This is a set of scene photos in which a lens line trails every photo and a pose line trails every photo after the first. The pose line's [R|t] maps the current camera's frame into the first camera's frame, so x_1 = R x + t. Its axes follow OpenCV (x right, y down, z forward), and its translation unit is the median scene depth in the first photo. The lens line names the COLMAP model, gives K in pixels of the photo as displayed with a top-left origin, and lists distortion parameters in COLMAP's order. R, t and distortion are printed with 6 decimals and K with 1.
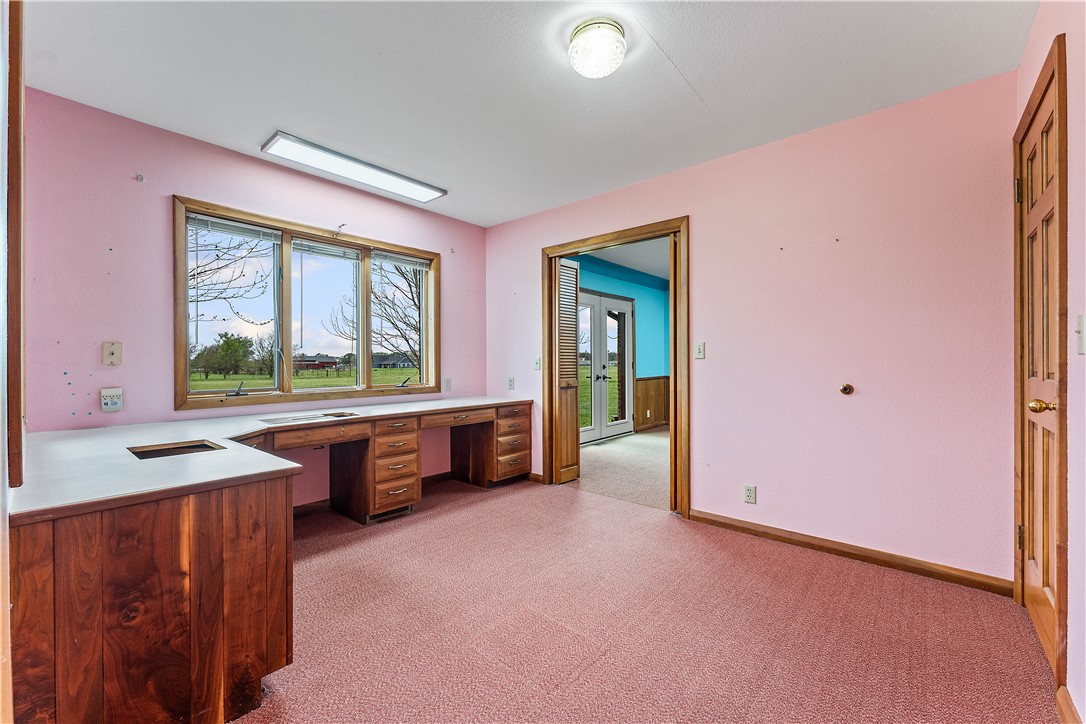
lens RADIAL K [[438.1, 0, 540.5], [0, 438.1, 360.5], [0, 0, 1]] dist [0.003977, 0.000029]
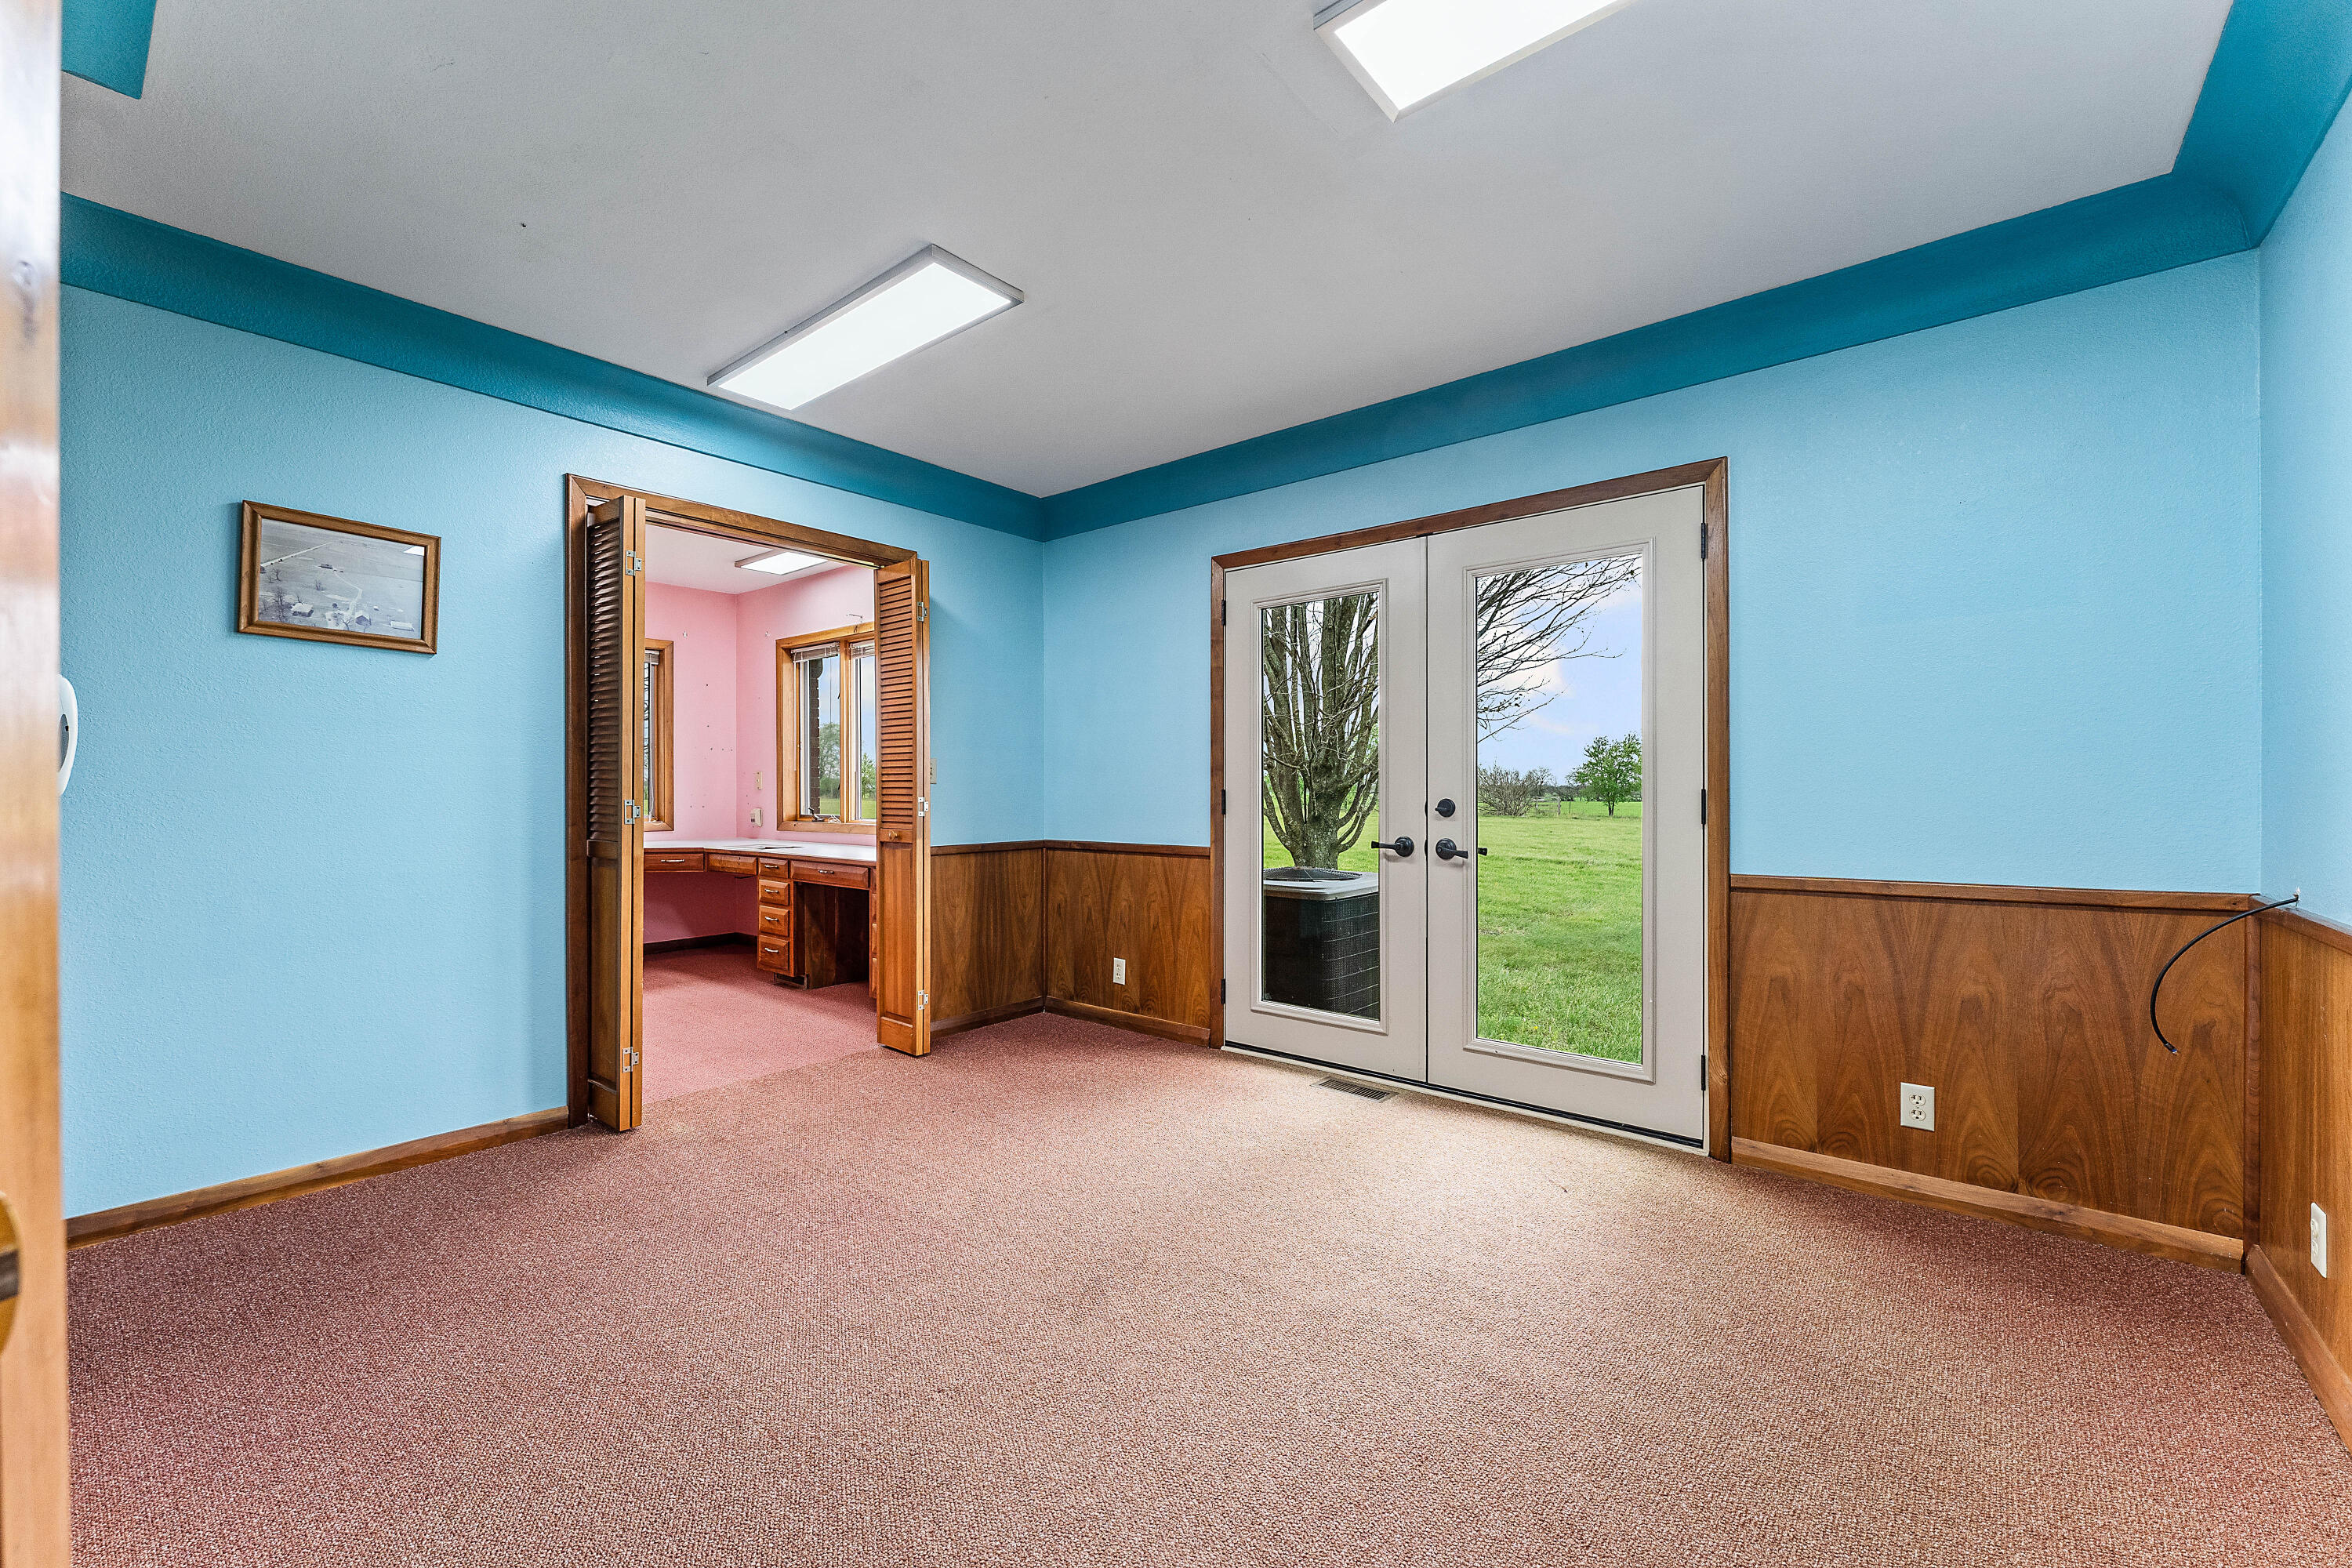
lens RADIAL K [[948.9, 0, 1169.7], [0, 948.9, 791.8], [0, 0, 1]] dist [0.003977, 0.000029]
pose [[0.020593, 0.006549, -0.999766, 1.046194], [0.003179, 0.999973, 0.006616, 0.001492], [0.999783, -0.003314, 0.020572, 1.252870]]
